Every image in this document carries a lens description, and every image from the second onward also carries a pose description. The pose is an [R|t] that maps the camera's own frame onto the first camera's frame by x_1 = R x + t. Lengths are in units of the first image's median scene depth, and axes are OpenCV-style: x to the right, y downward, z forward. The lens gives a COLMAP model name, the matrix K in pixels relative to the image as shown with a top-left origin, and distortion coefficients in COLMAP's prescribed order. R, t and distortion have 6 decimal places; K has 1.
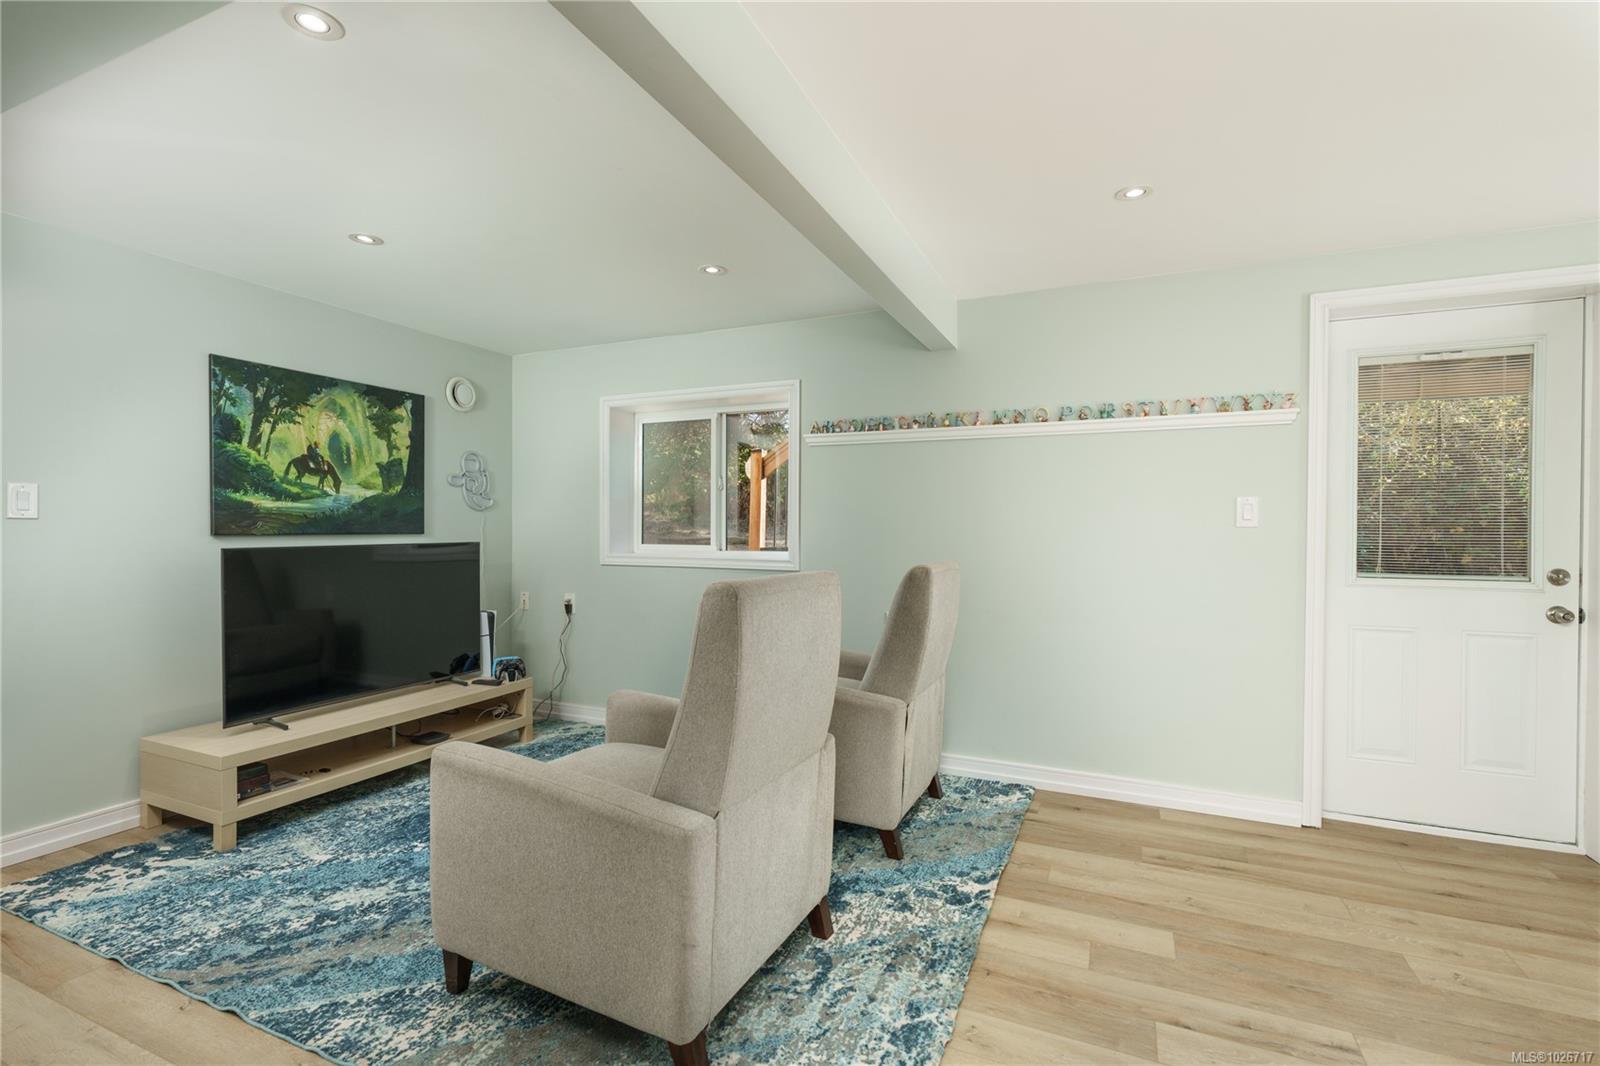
lens RADIAL K [[724.8, 0, 800.0], [0, 724.8, 533.0], [0, 0, 1]] dist [-0.000810, -0.000197]
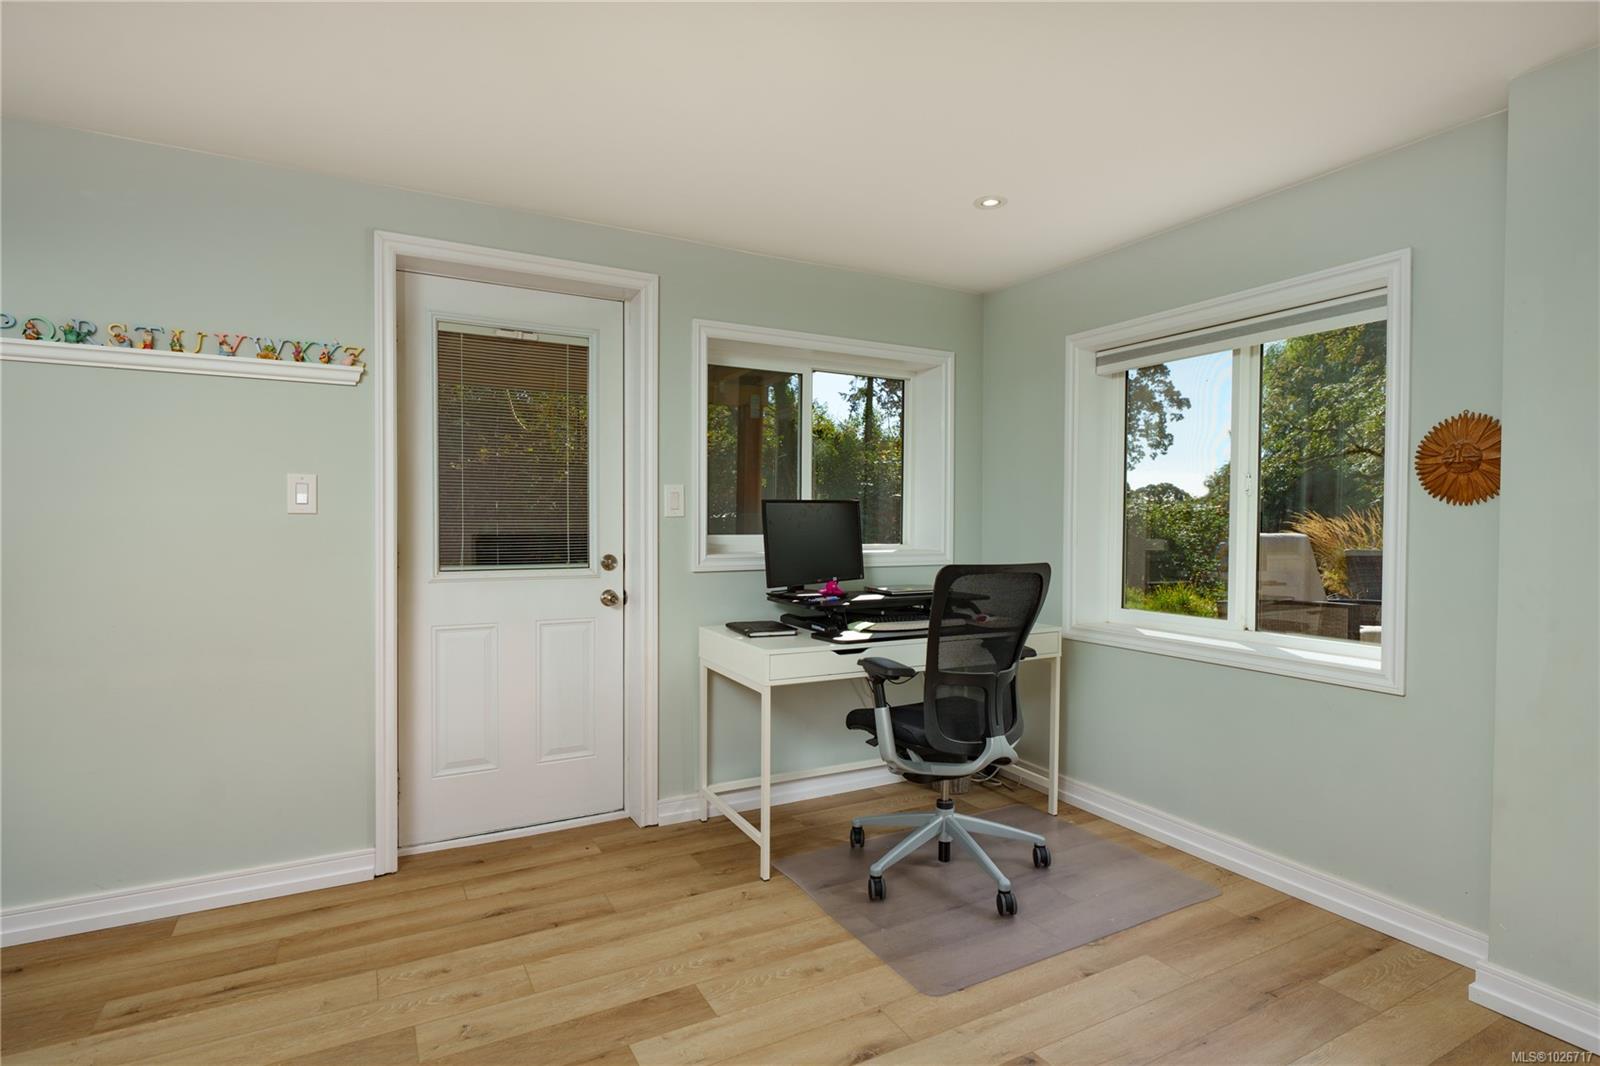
lens RADIAL K [[797.0, 0, 800.0], [0, 797.0, 533.0], [0, 0, 1]] dist [0.000596, -0.000087]
pose [[0.603775, -0.011923, 0.797066, 0.125333], [0.003319, 0.999917, 0.012443, 0.001869], [-0.797148, -0.004868, 0.603765, 0.032621]]
